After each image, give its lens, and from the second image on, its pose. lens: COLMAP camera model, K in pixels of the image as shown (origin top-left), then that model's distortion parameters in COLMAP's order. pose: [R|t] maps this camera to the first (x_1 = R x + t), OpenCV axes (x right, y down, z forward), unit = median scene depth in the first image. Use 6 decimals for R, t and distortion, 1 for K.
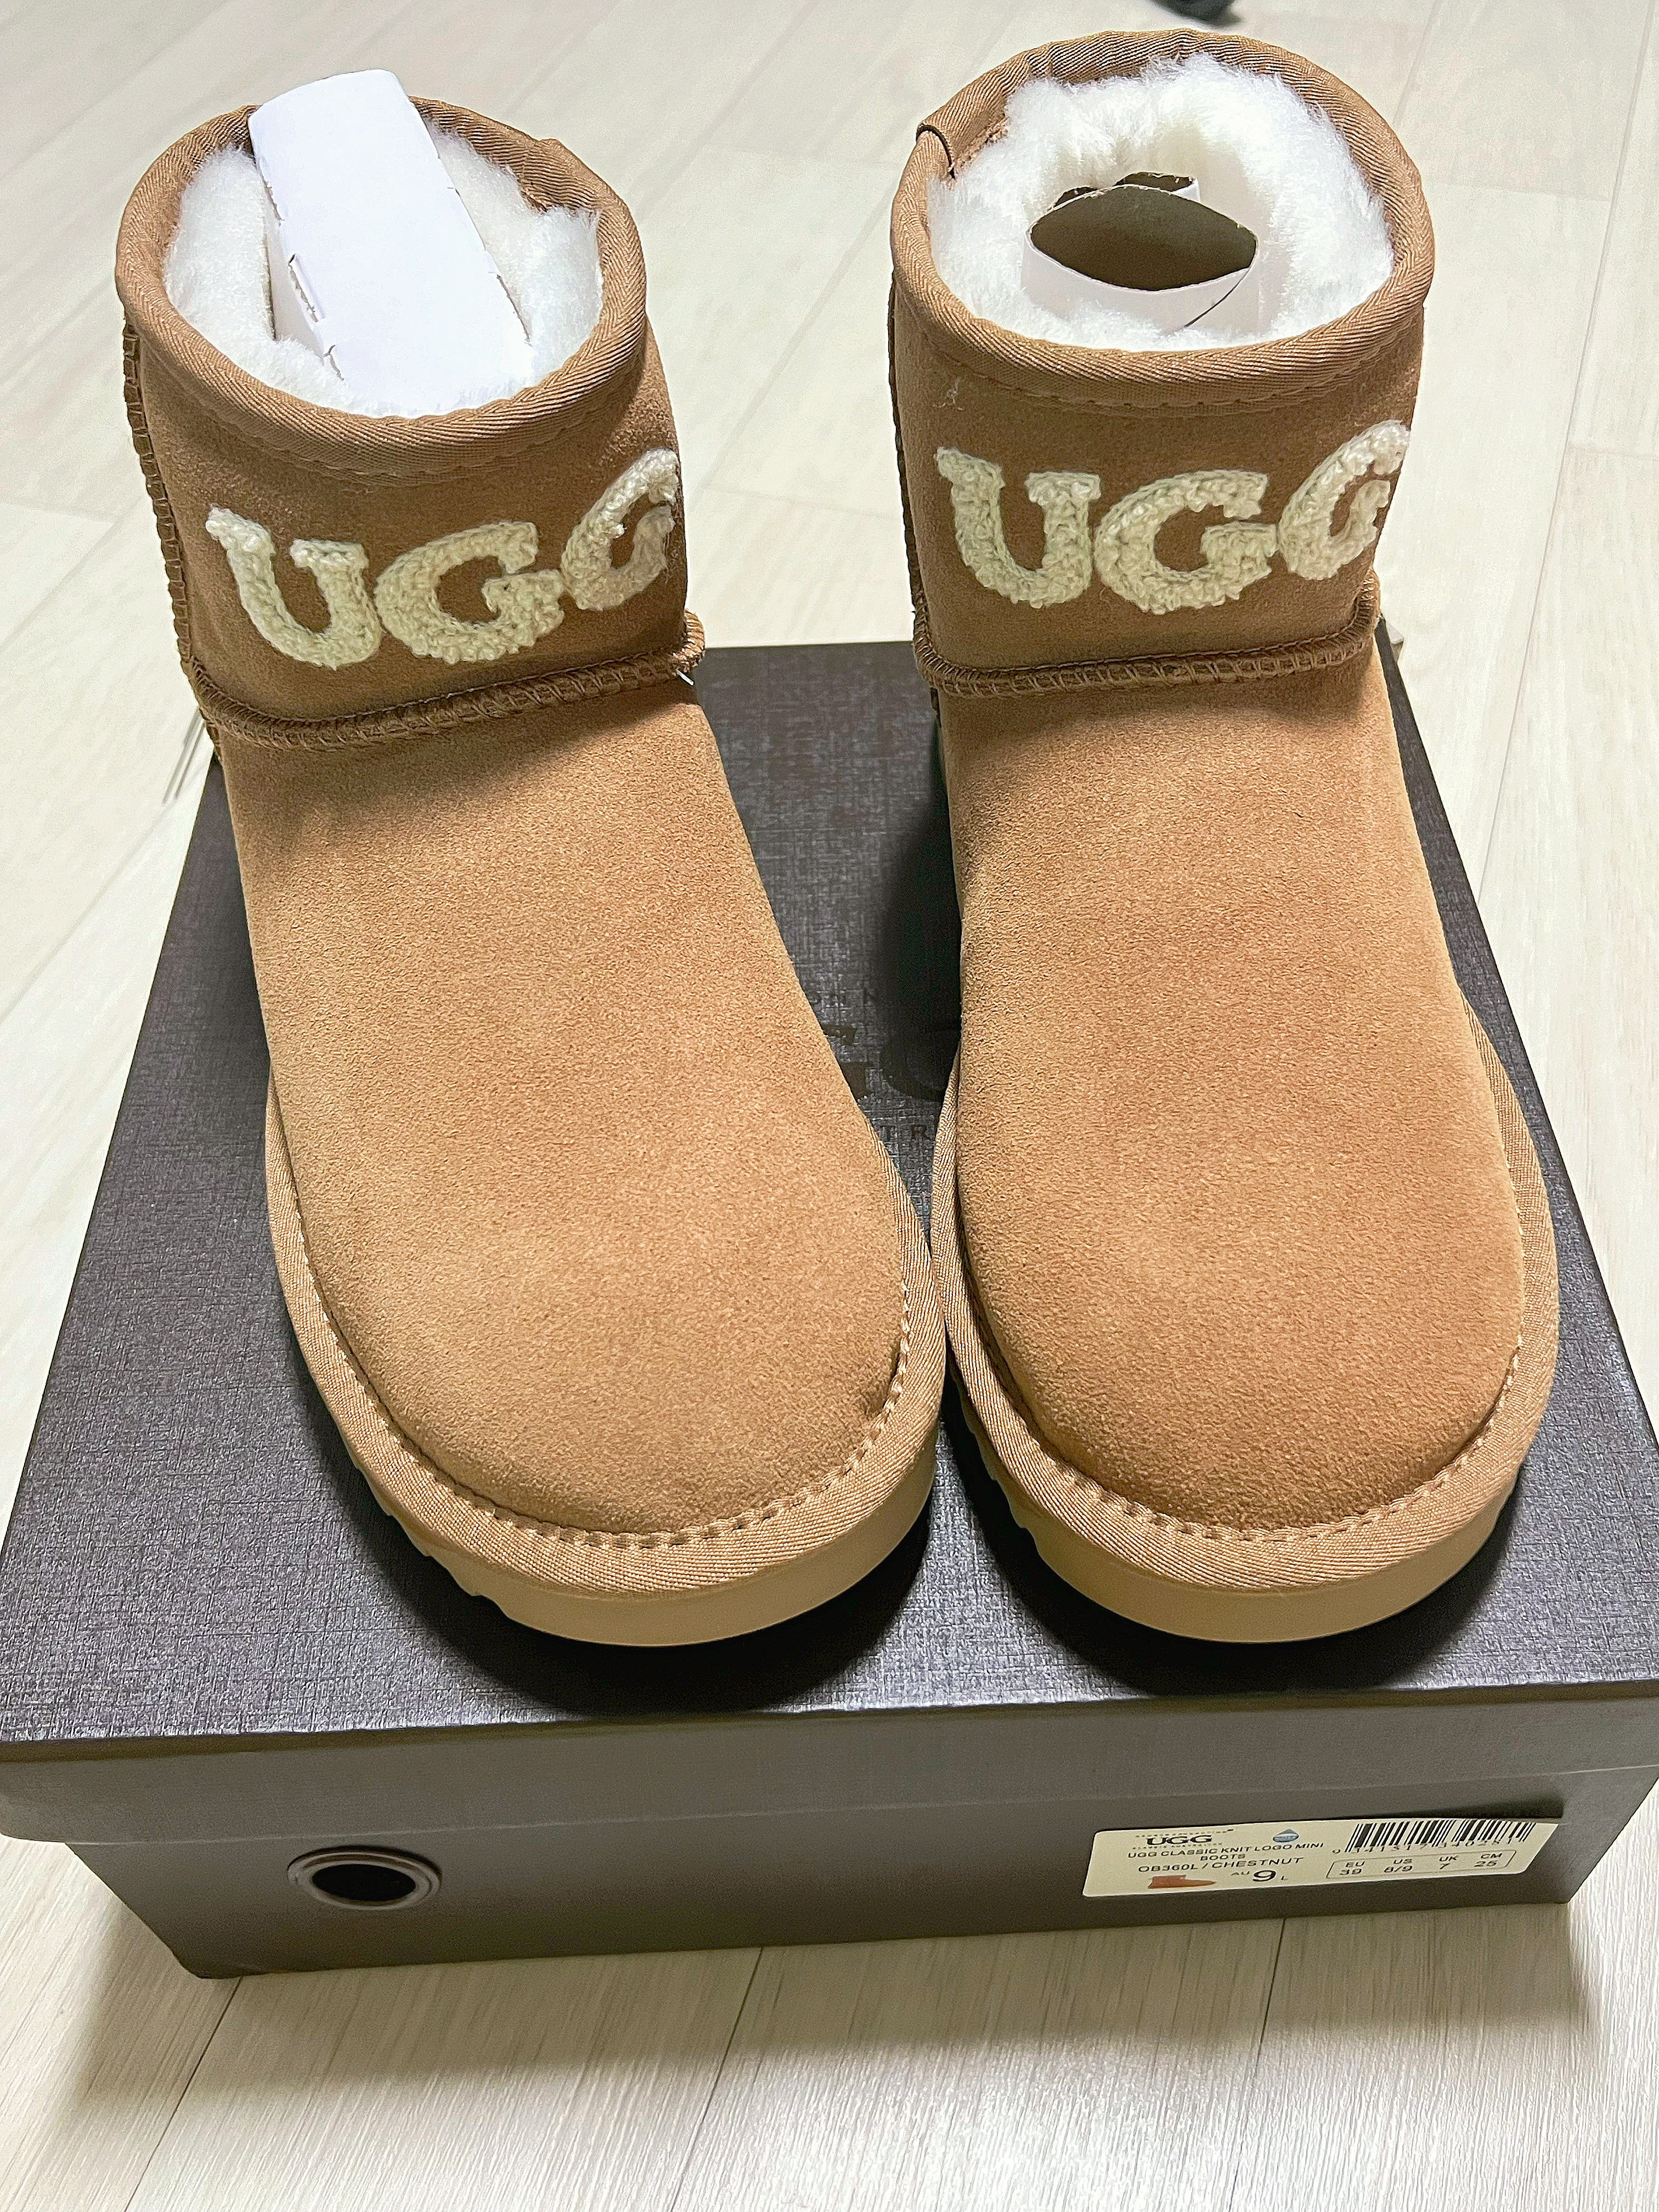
lens RADIAL K [[2003.8, 0, 835.2], [0, 2003.8, 1092.8], [0, 0, 1]] dist [0.034847, -0.028388]
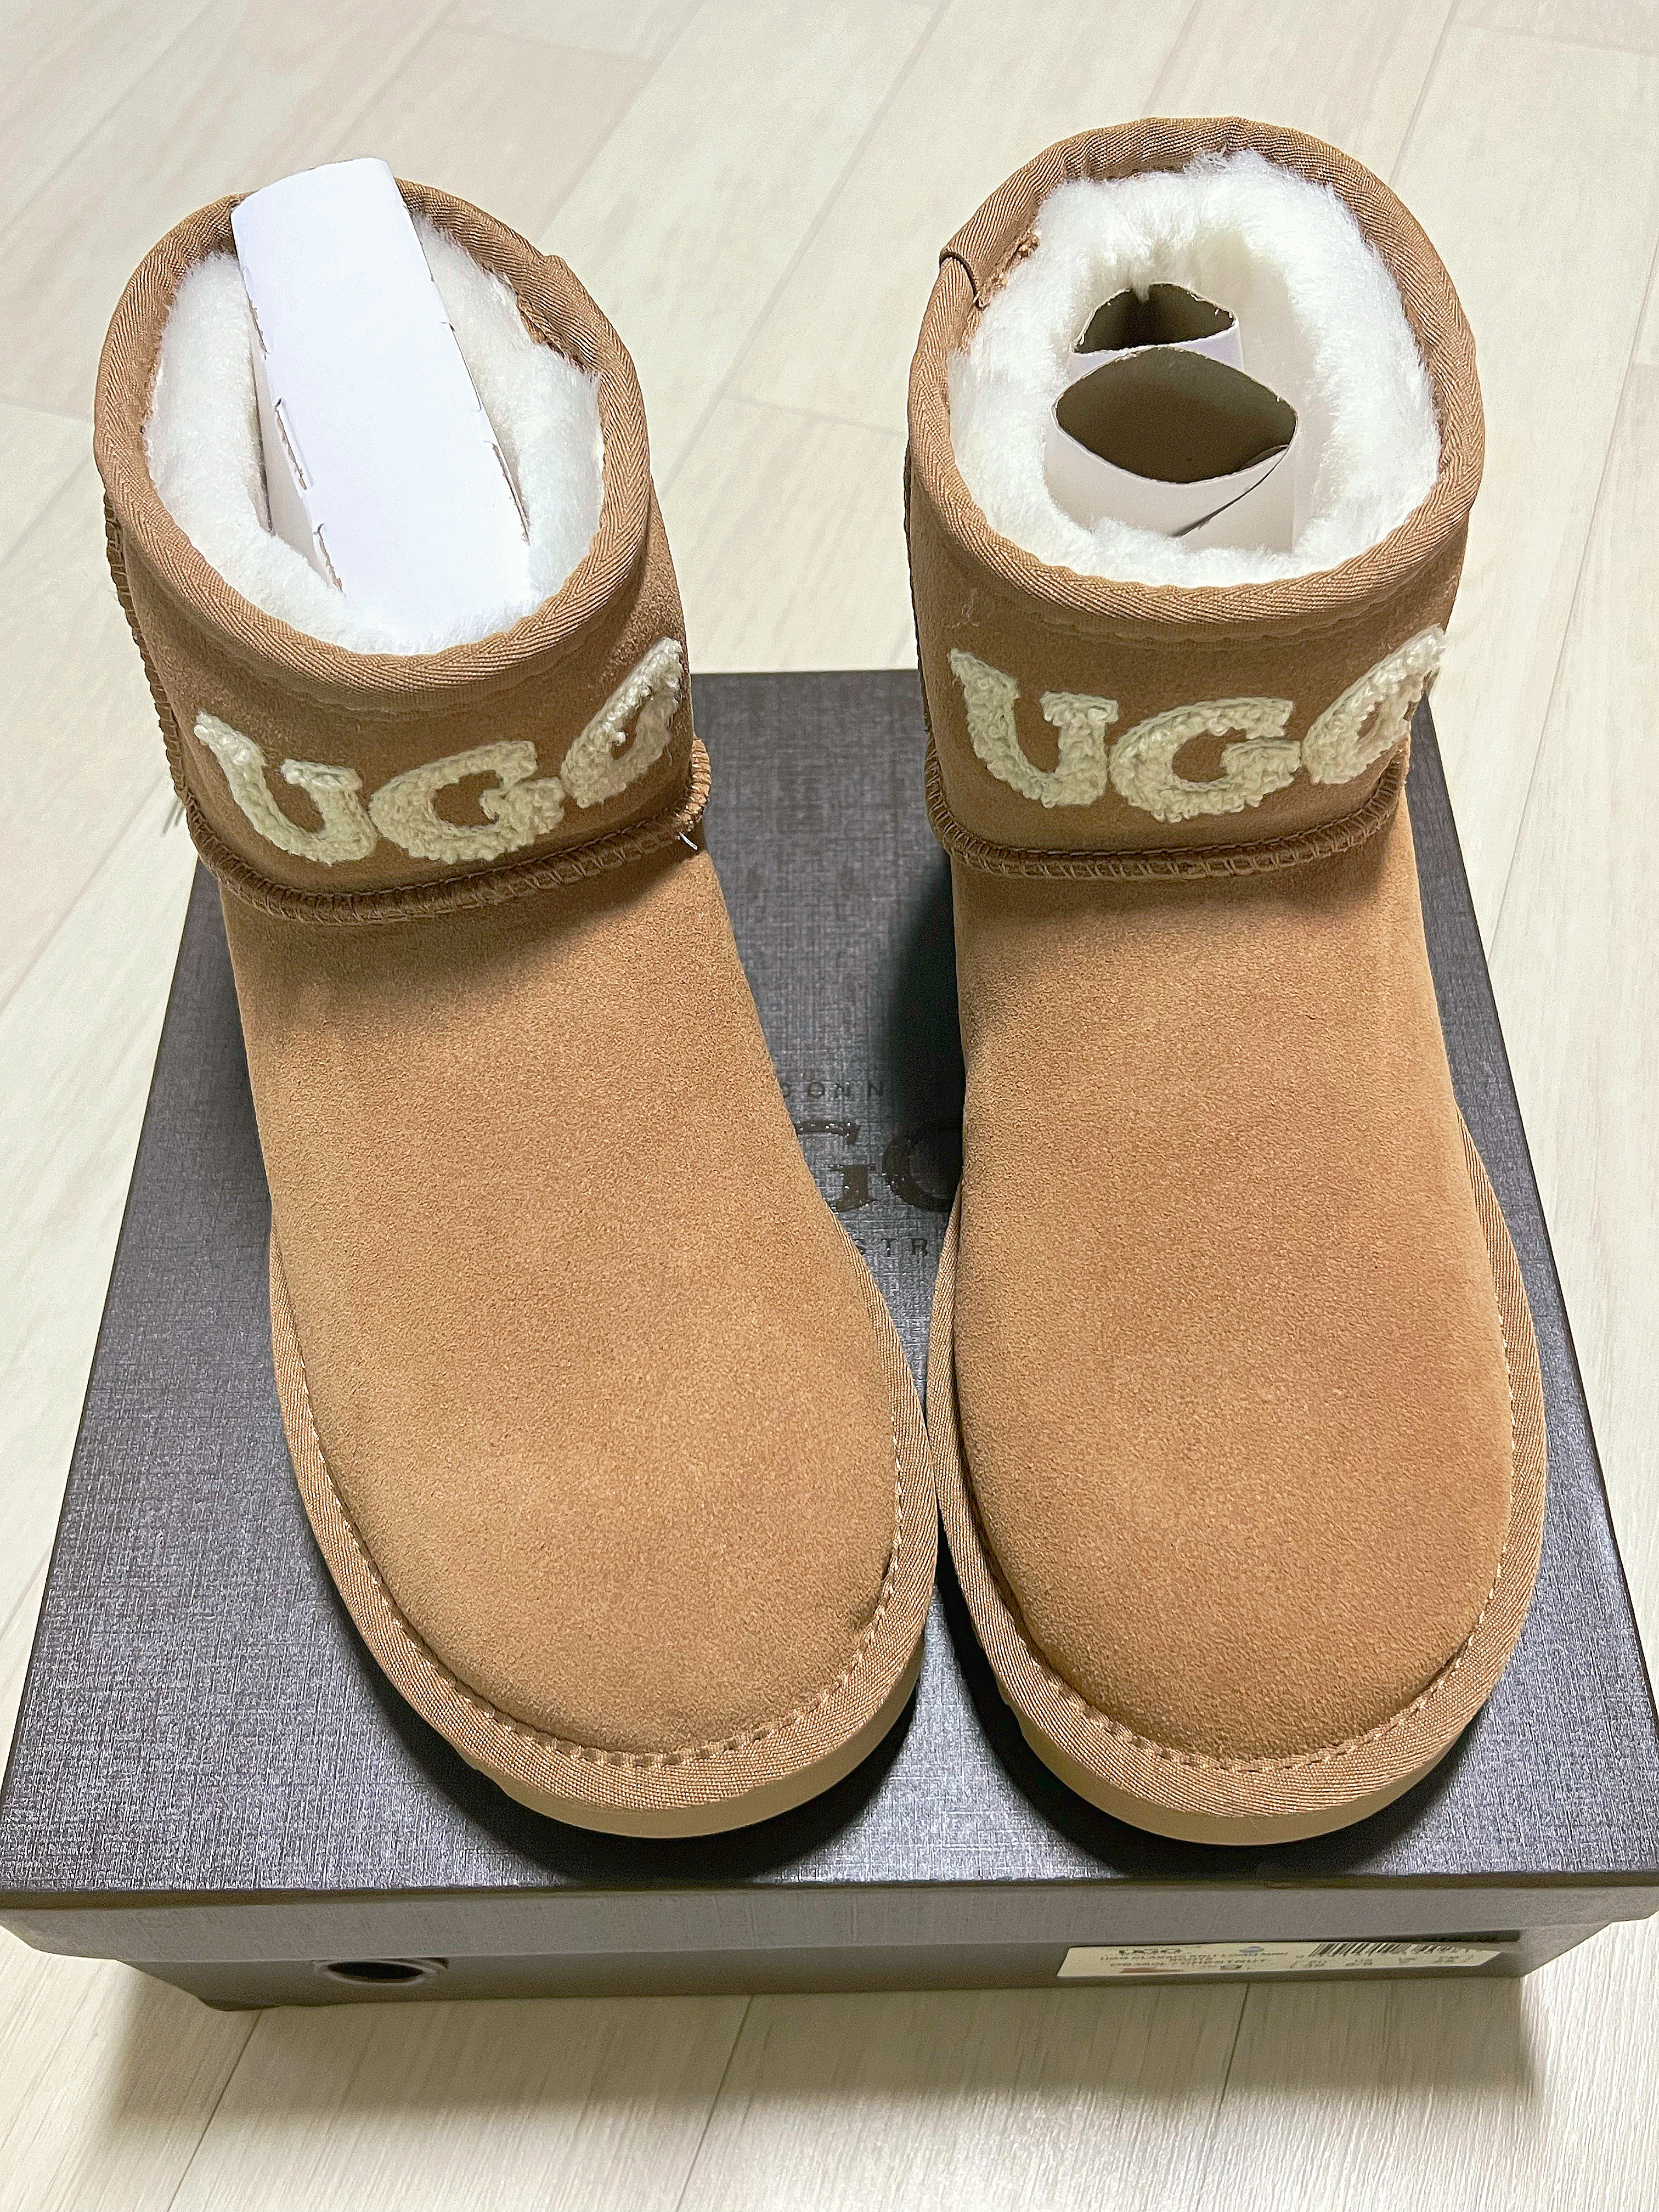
lens RADIAL K [[2003.8, 0, 820.3], [0, 2003.8, 1089.4], [0, 0, 1]] dist [0.034847, -0.028388]
pose [[0.999711, 0.019591, -0.013938, 0.005518], [-0.017548, 0.990819, 0.134053, -0.232718], [0.016436, -0.133769, 0.990876, 0.019765]]
